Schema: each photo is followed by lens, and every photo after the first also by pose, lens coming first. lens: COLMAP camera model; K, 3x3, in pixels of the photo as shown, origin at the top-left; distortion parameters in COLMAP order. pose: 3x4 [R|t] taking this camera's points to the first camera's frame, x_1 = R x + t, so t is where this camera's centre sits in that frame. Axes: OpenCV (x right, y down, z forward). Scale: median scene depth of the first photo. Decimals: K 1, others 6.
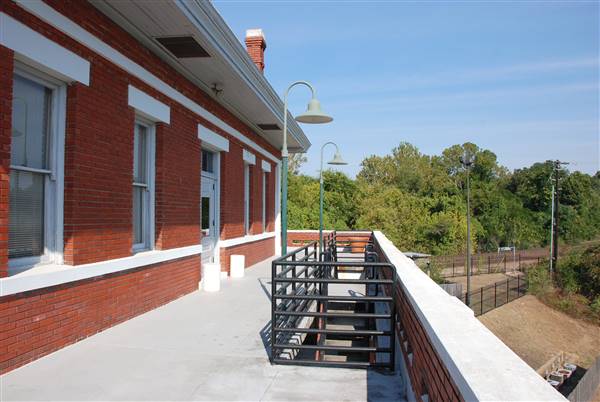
lens RADIAL K [[534.7, 0, 300.0], [0, 534.7, 201.0], [0, 0, 1]] dist [-0.007522, -0.005086]
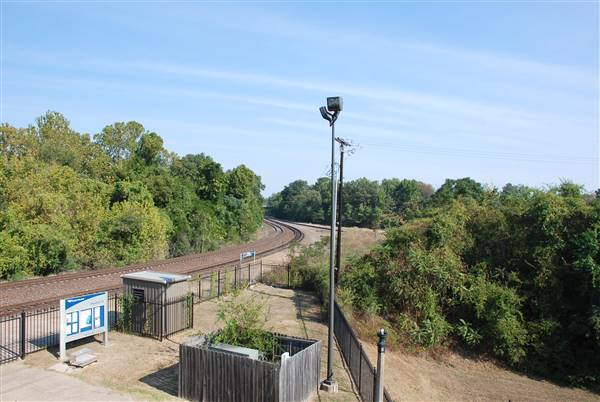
lens RADIAL K [[534.7, 0, 300.0], [0, 534.7, 201.0], [0, 0, 1]] dist [-0.007522, -0.005086]
pose [[0.778794, 0.033803, 0.626368, -0.013420], [-0.044741, 0.998997, 0.001715, 0.006649], [-0.625682, -0.029360, 0.779526, 0.232606]]
